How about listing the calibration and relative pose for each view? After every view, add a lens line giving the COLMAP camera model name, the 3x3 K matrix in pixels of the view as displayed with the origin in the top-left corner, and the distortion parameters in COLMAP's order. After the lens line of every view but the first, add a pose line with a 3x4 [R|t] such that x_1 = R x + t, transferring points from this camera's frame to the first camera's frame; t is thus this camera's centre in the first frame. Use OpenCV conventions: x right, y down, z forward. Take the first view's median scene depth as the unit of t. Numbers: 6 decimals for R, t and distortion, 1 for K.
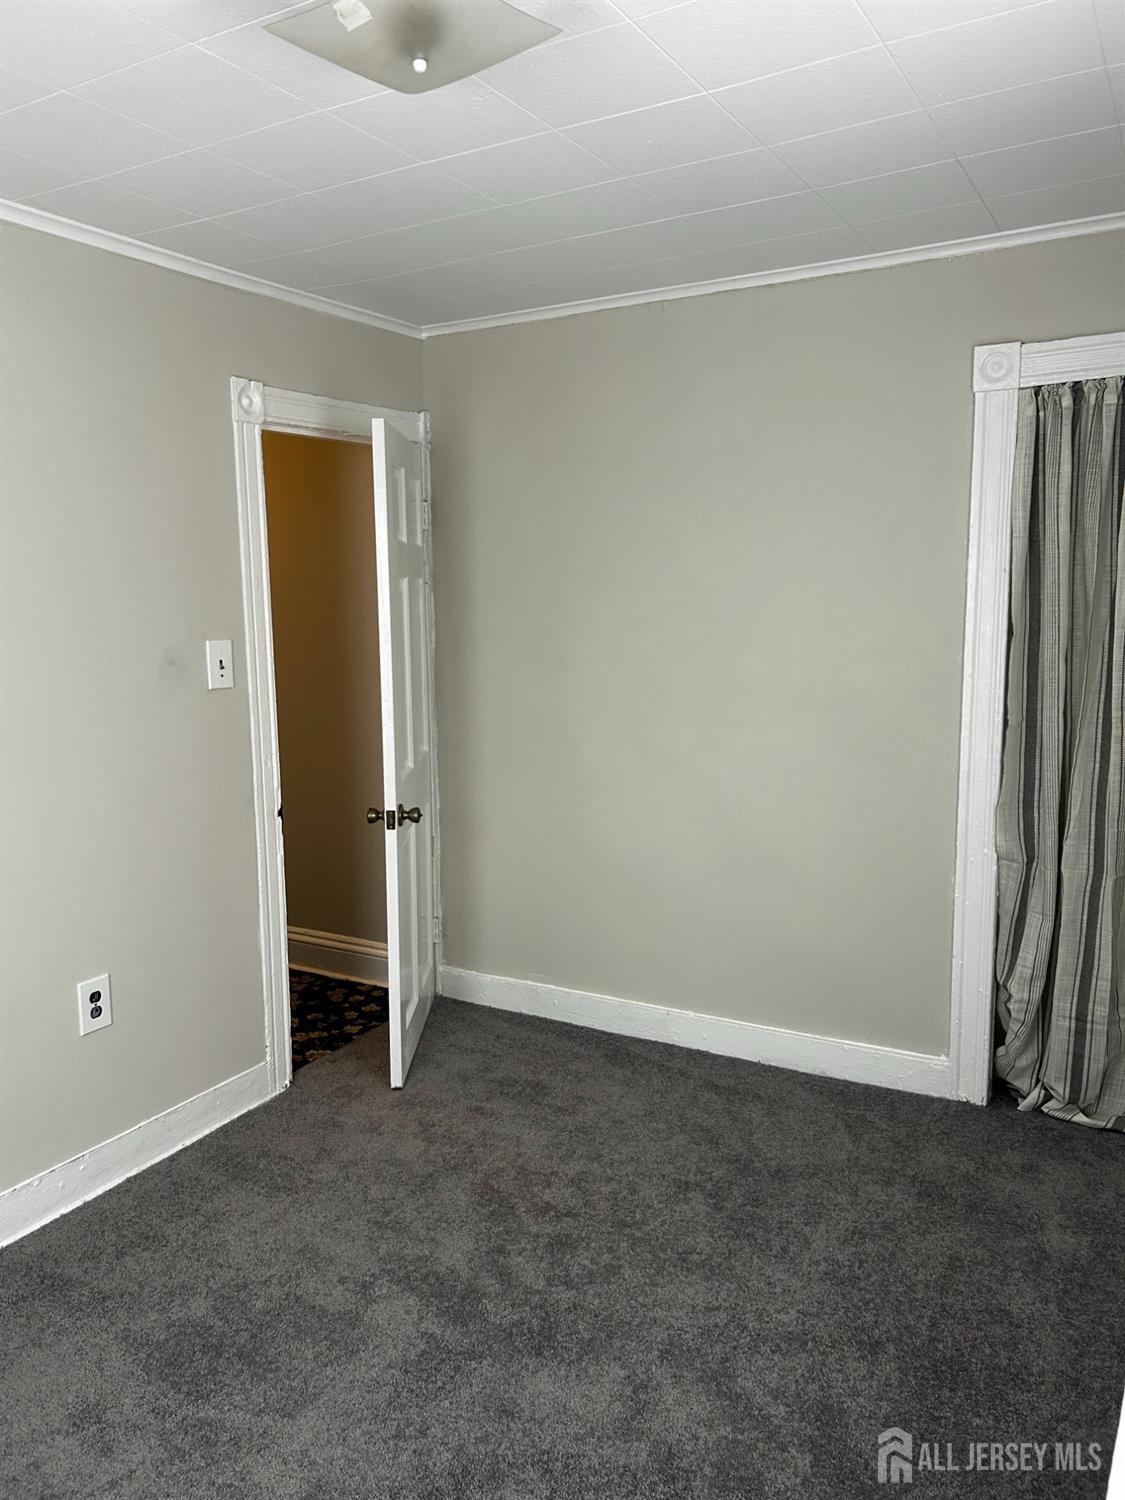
lens RADIAL K [[1151.0, 0, 553.3], [0, 1151.0, 752.6], [0, 0, 1]] dist [0.072690, -0.075479]
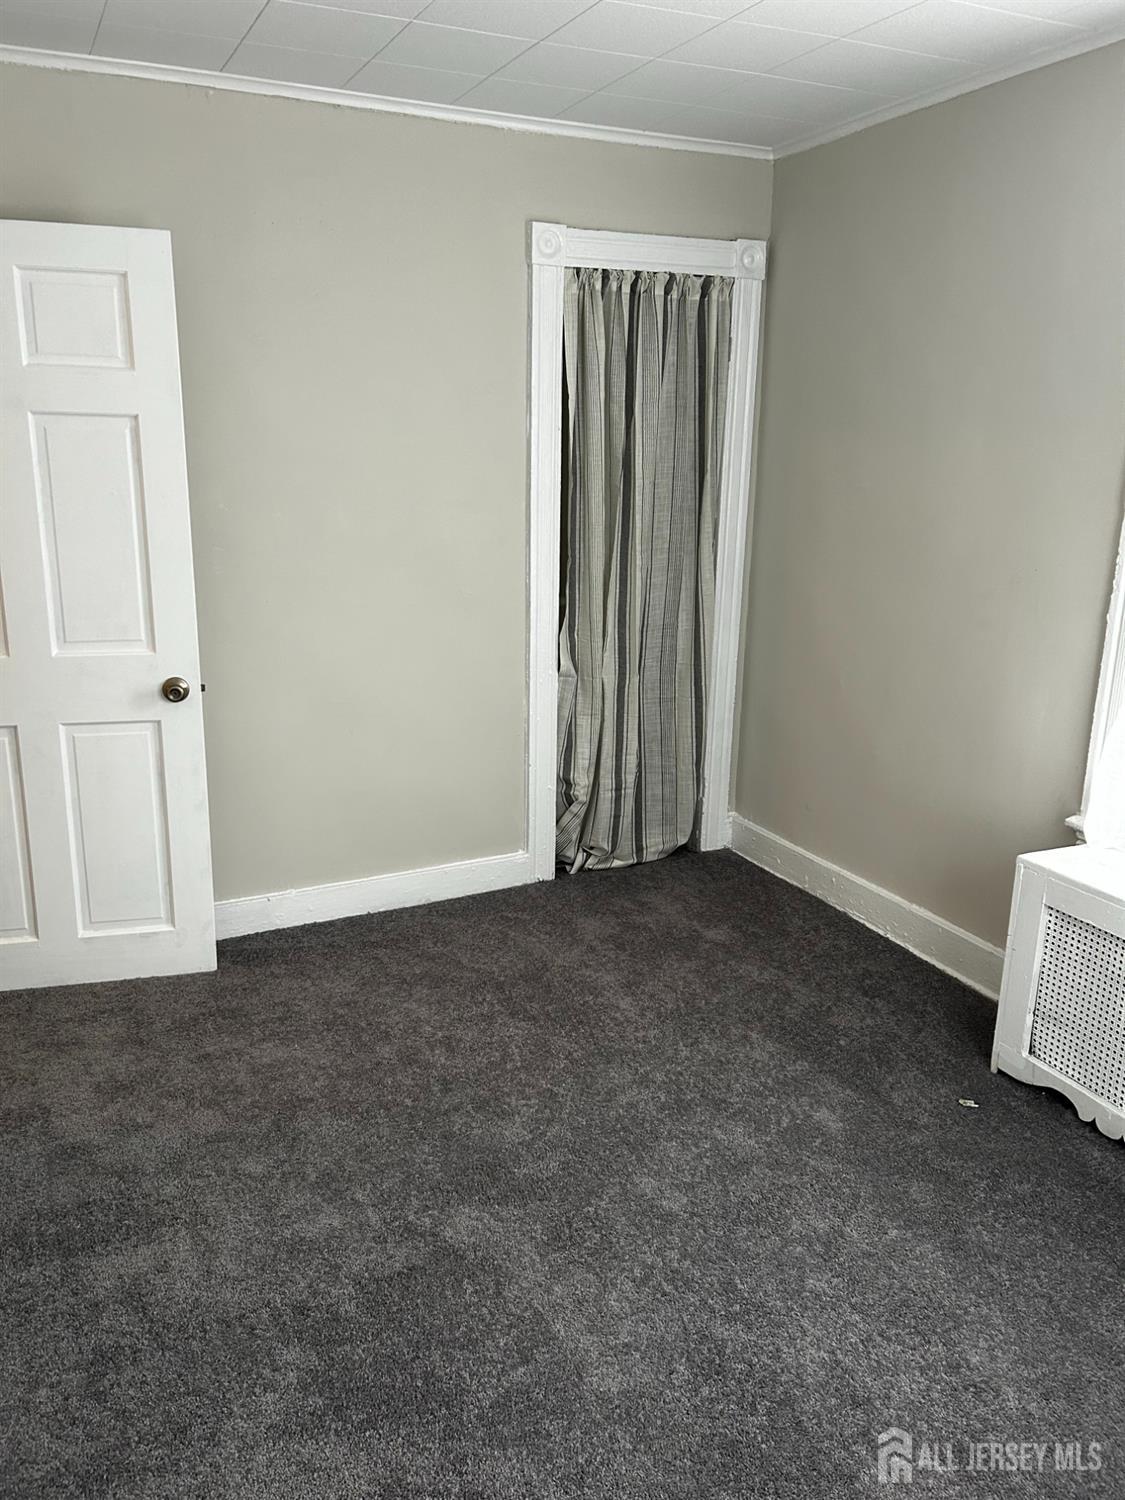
lens RADIAL K [[1151.0, 0, 553.3], [0, 1151.0, 752.6], [0, 0, 1]] dist [0.072690, -0.075479]
pose [[0.561477, -0.194583, 0.804289, -0.612405], [0.099511, 0.980783, 0.167814, -0.032352], [-0.821487, -0.014188, 0.570051, 0.331398]]
